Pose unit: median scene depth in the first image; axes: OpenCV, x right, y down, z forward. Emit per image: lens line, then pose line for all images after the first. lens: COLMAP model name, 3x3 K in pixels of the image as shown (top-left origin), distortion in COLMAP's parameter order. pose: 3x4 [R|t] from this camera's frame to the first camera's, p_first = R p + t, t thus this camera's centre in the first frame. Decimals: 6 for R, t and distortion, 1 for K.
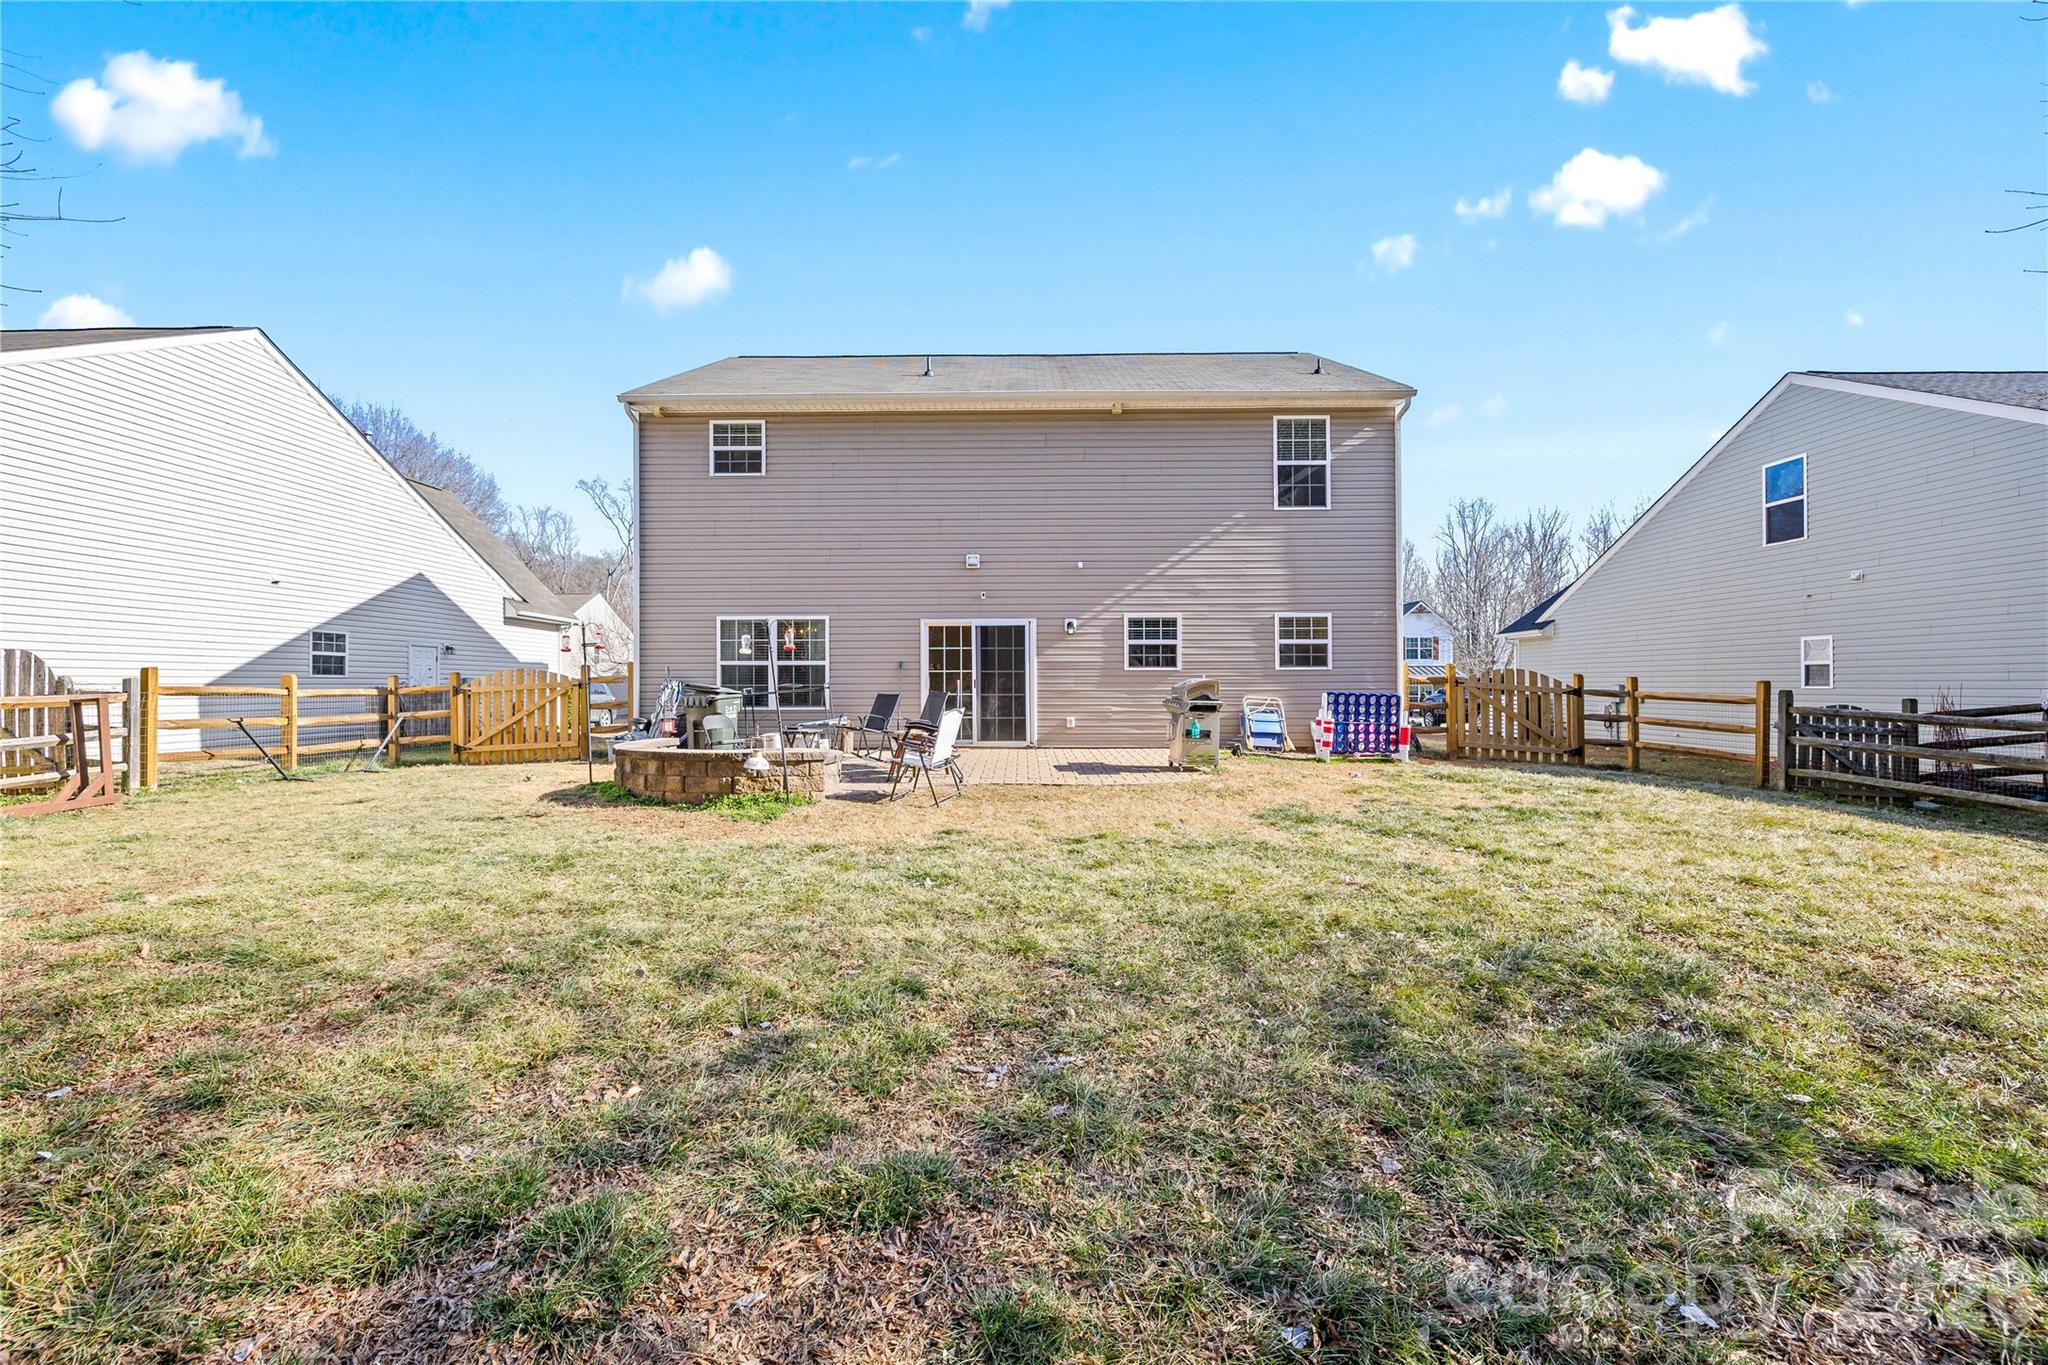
lens RADIAL K [[862.7, 0, 1021.9], [0, 862.7, 681.4], [0, 0, 1]] dist [0.001044, 0.000090]
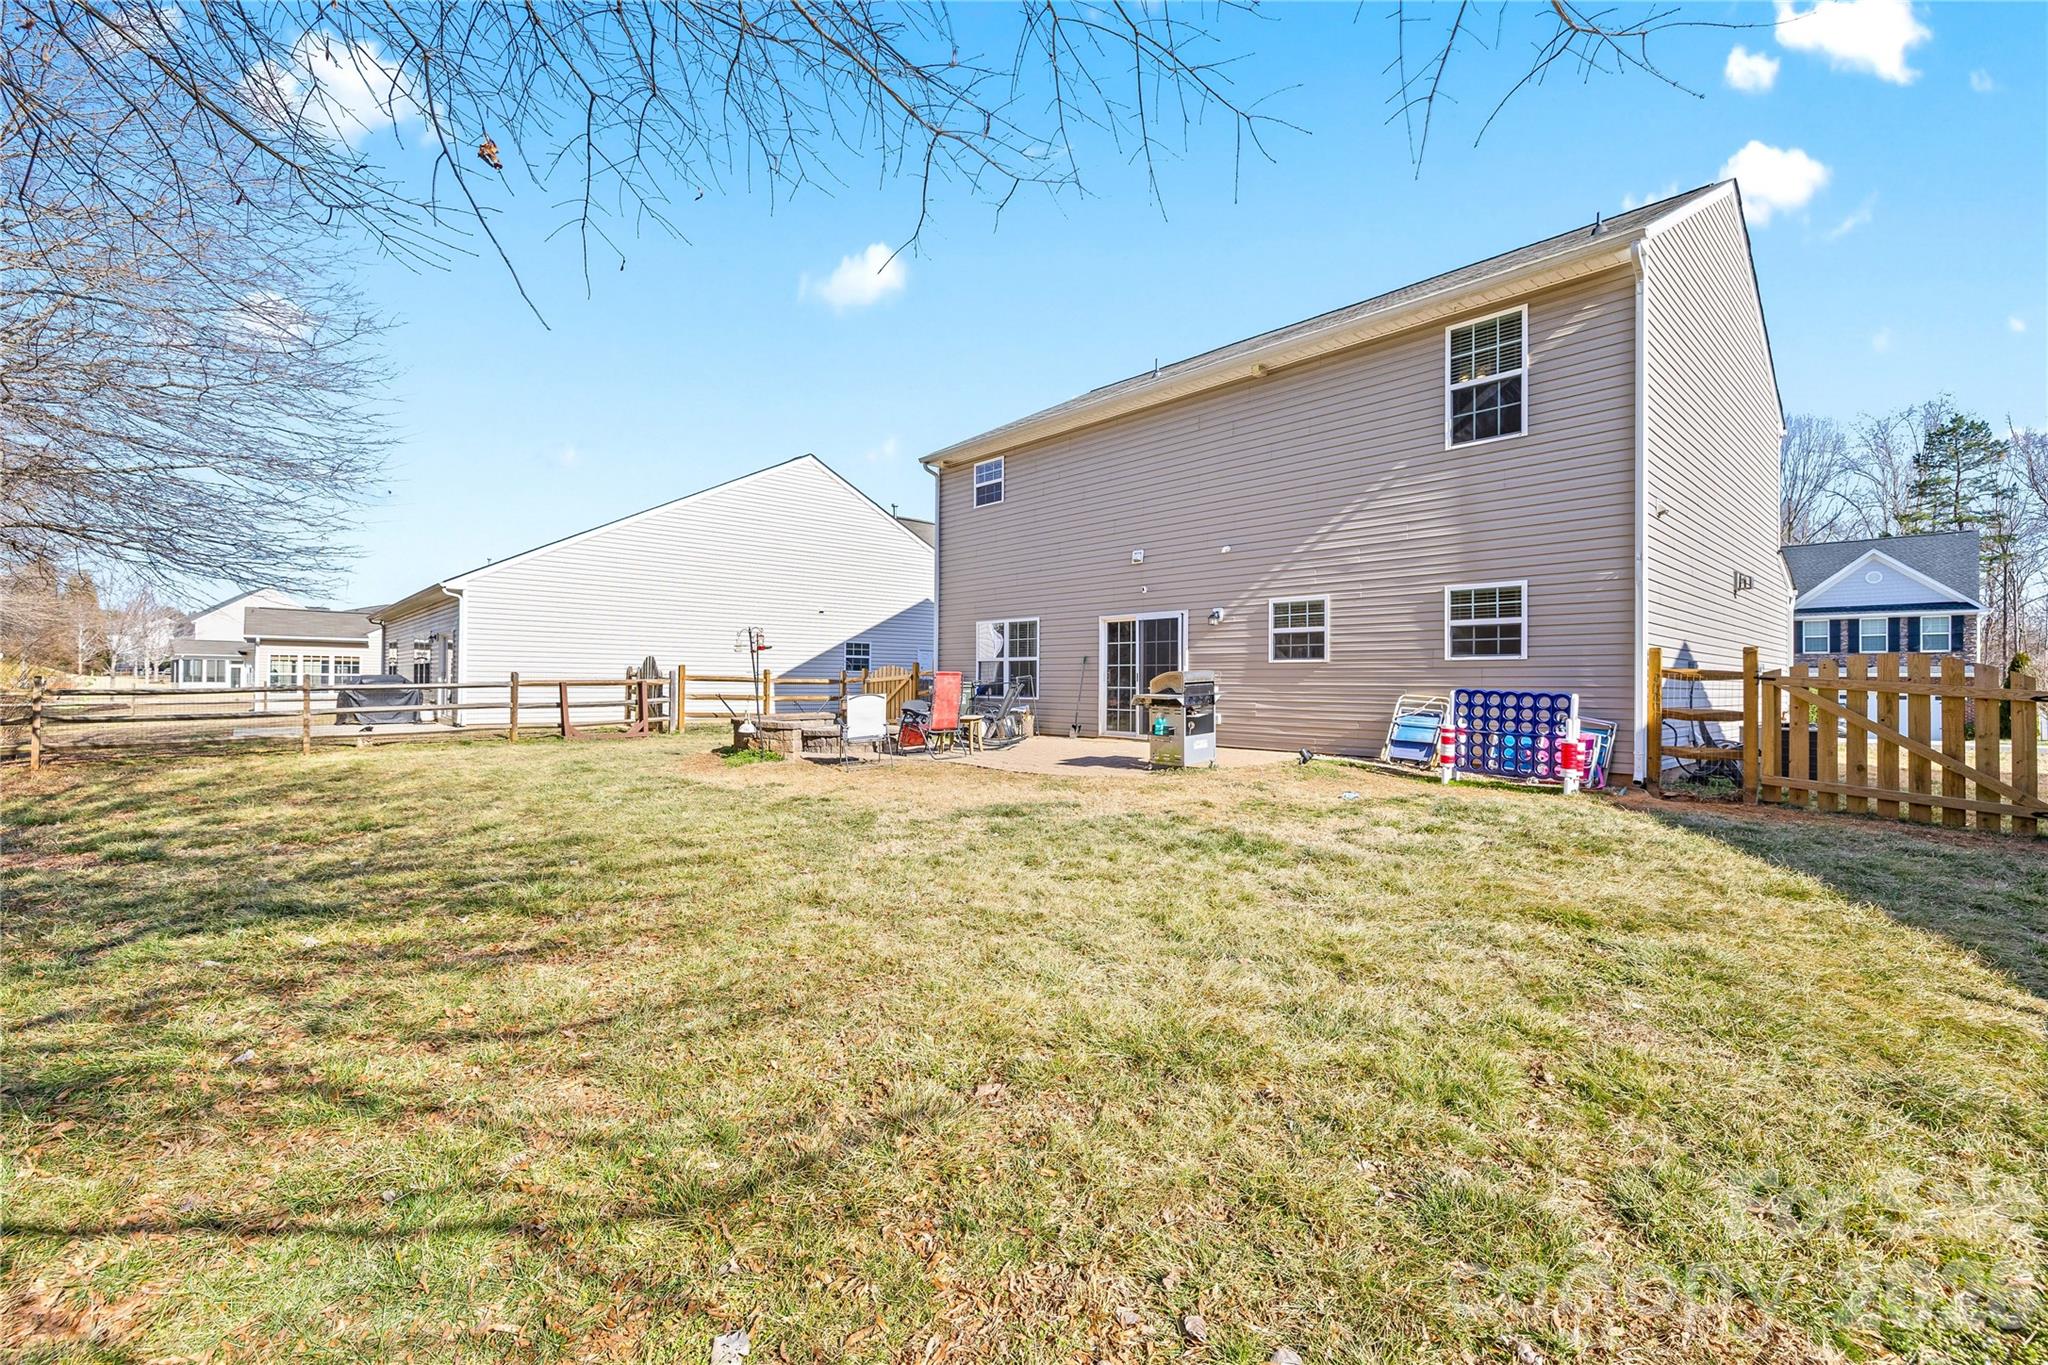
lens RADIAL K [[862.7, 0, 1017.5], [0, 862.7, 677.3], [0, 0, 1]] dist [0.001044, 0.000090]
pose [[0.679485, 0.004125, -0.733678, 0.594283], [-0.009361, 0.999952, -0.003047, 0.007114], [0.733629, 0.008938, 0.679491, 0.206970]]
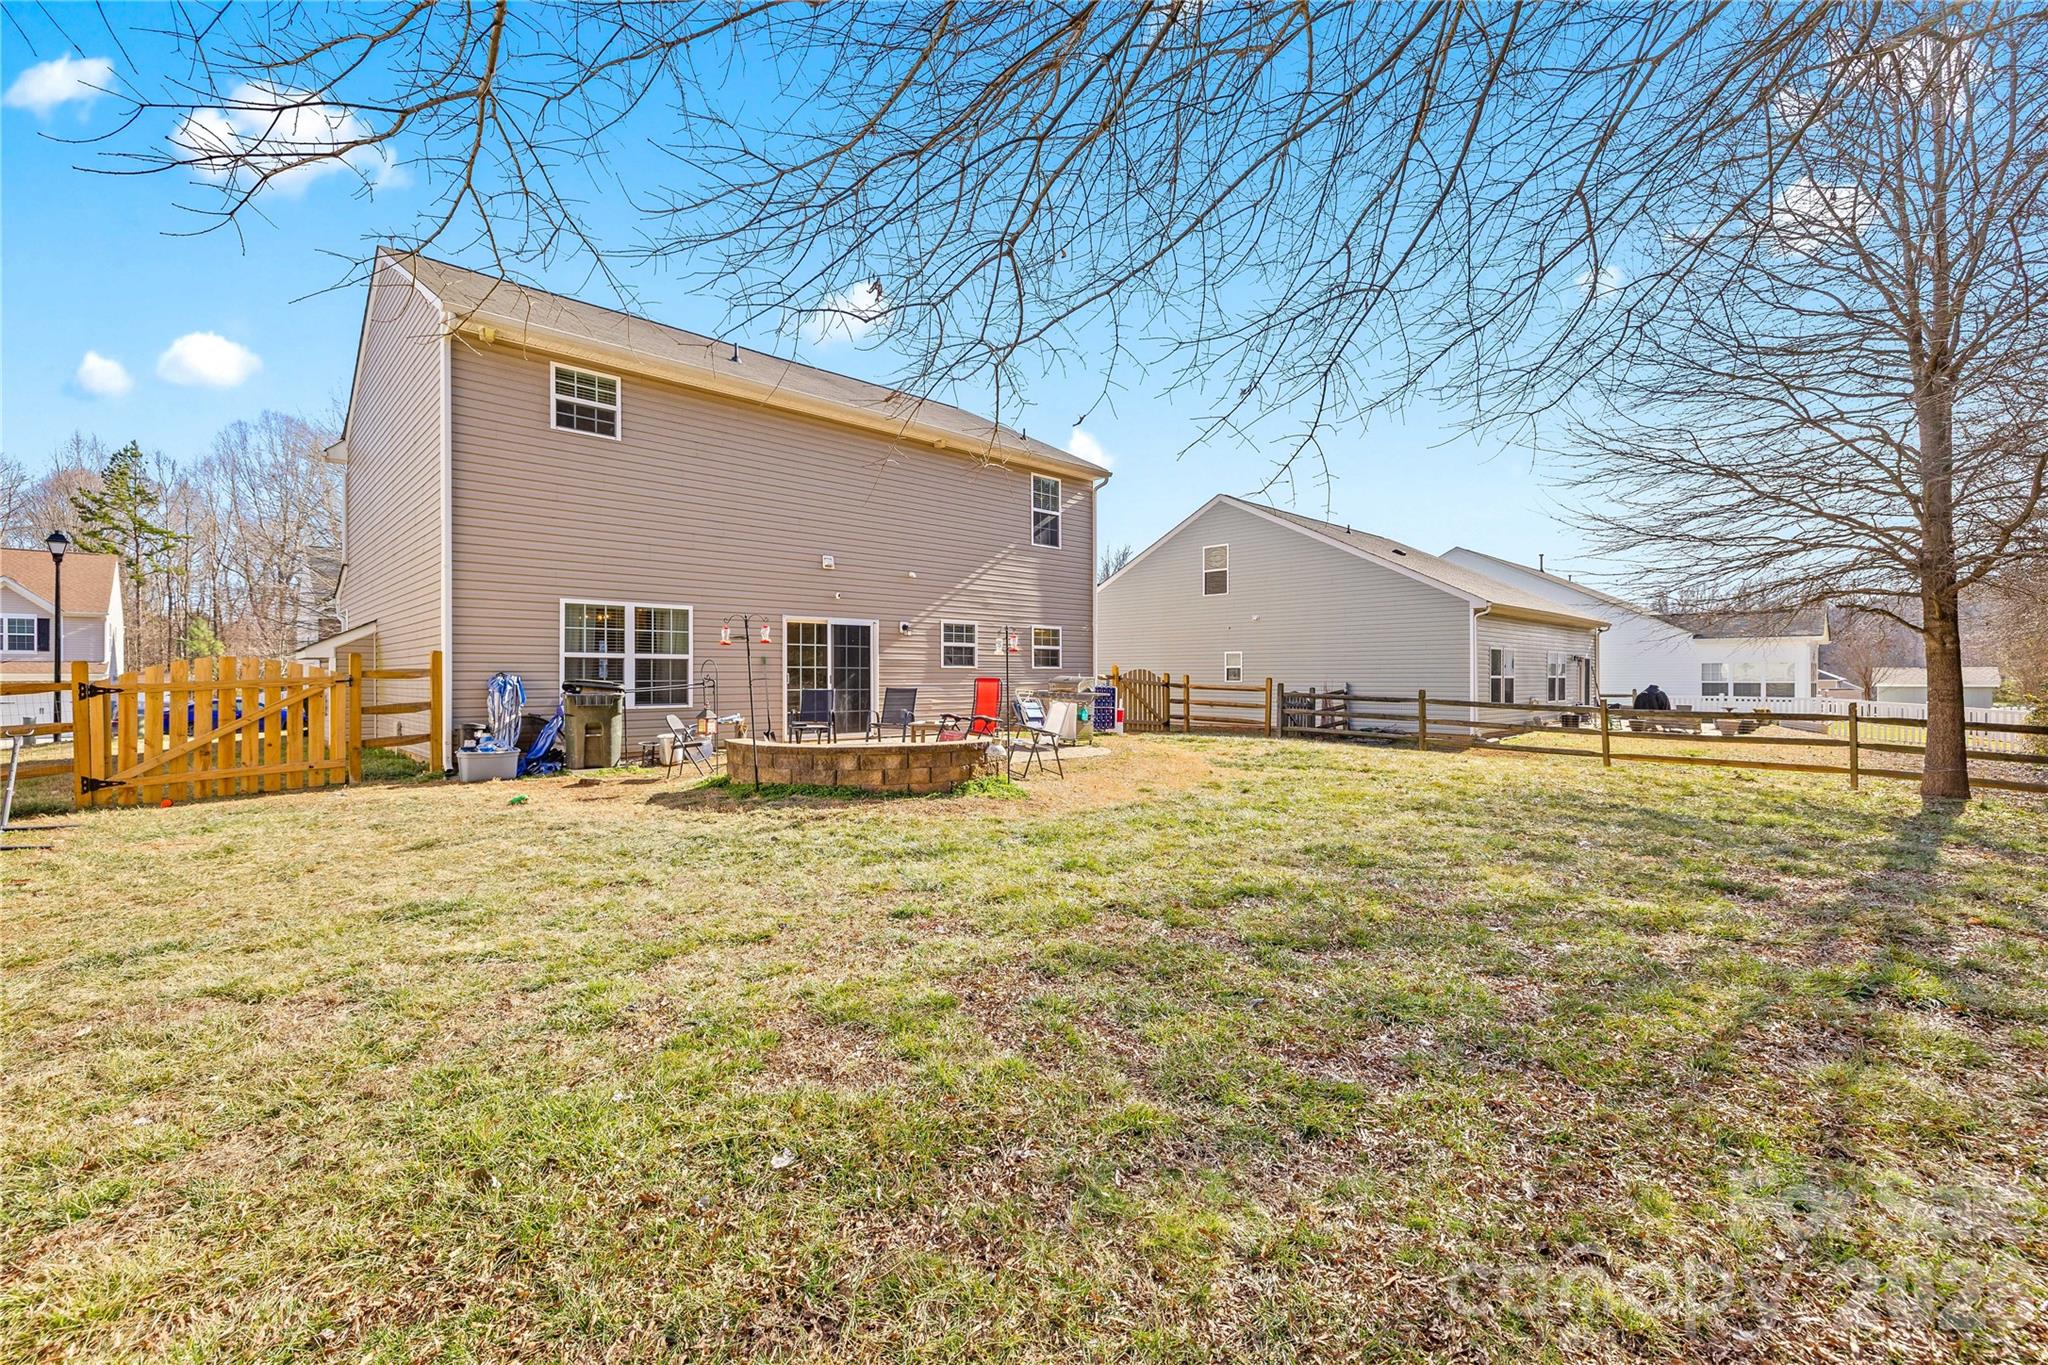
lens RADIAL K [[862.7, 0, 1026.8], [0, 862.7, 681.9], [0, 0, 1]] dist [0.001044, 0.000090]
pose [[0.704399, -0.002389, 0.709800, -0.631195], [-0.004580, 0.999958, 0.007911, -0.003761], [-0.709790, -0.008823, 0.704359, 0.091018]]
